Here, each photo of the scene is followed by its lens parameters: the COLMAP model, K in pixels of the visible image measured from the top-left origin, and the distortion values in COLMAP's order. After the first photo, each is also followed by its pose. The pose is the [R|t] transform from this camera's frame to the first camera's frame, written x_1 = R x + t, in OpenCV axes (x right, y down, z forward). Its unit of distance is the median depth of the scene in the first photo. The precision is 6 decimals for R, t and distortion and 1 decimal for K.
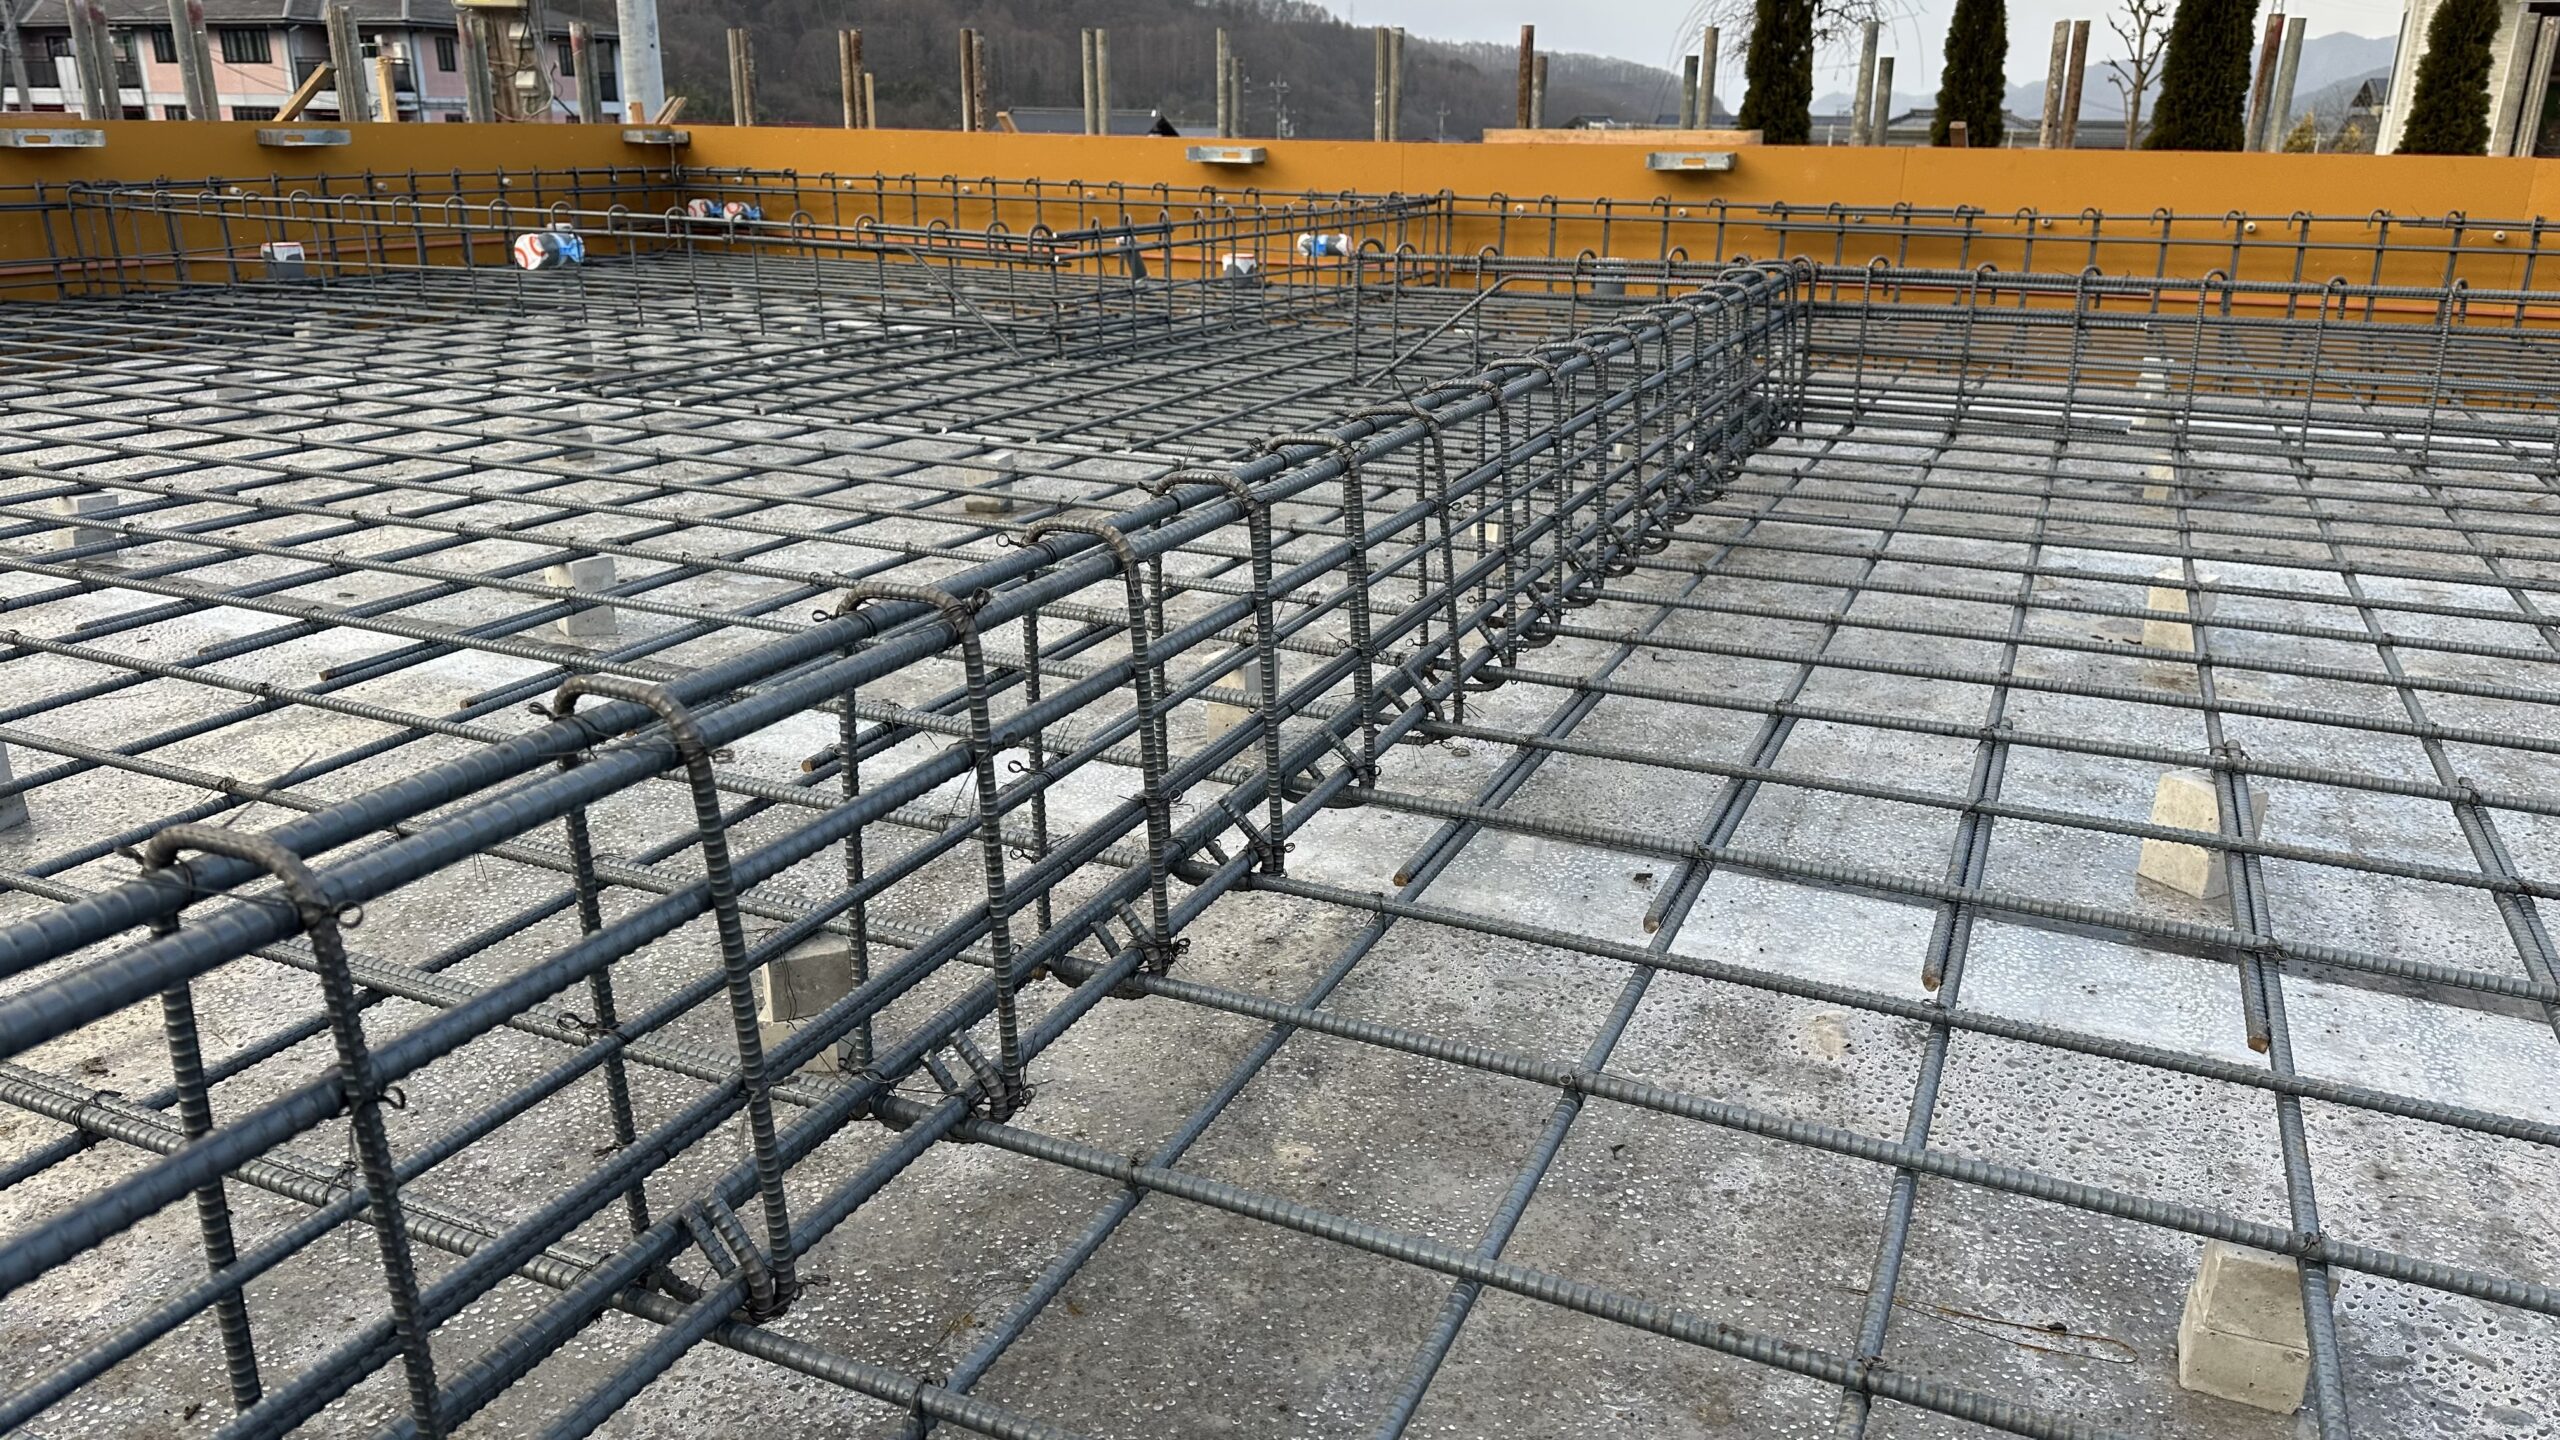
lens RADIAL K [[1815.2, 0, 1280.0], [0, 1815.2, 720.0], [0, 0, 1]] dist [0.113464, -0.115947]
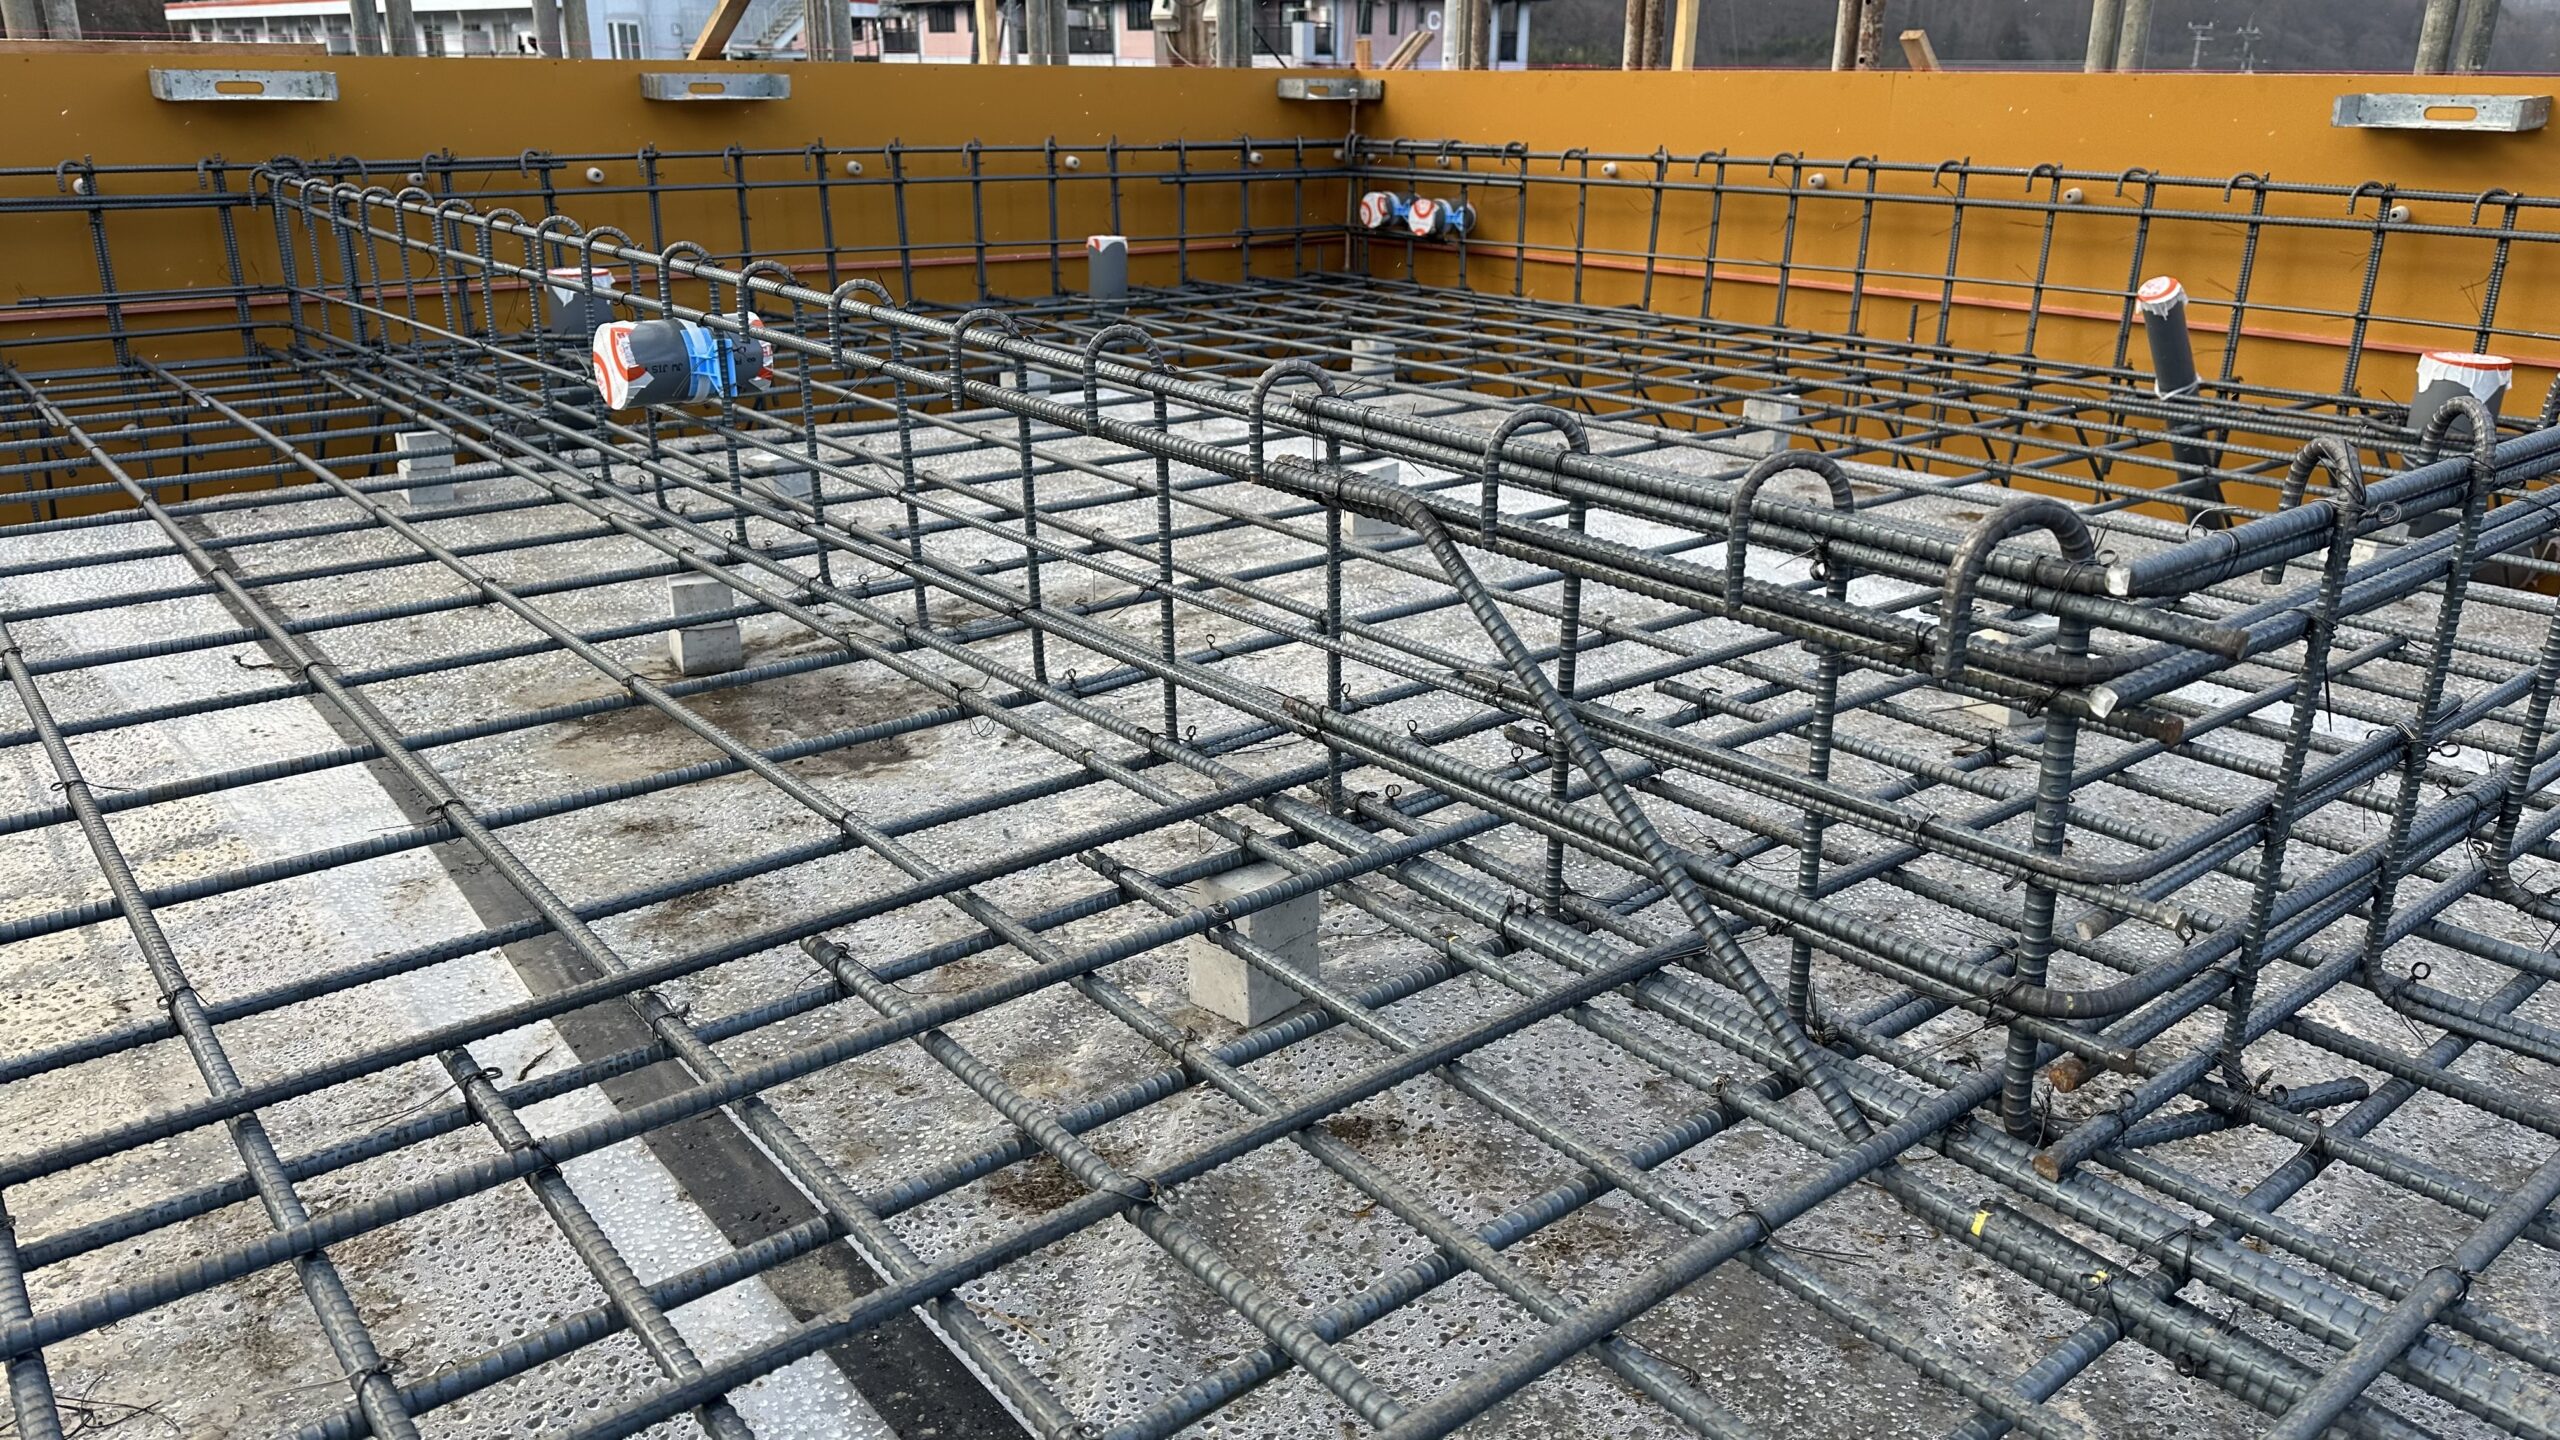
lens RADIAL K [[1815.2, 0, 1280.0], [0, 1815.2, 720.0], [0, 0, 1]] dist [0.113464, -0.115947]
pose [[0.895784, 0.147512, -0.419298, -0.062226], [-0.138959, 0.988981, 0.051059, -0.137377], [0.422210, 0.012527, 0.906411, 0.443266]]
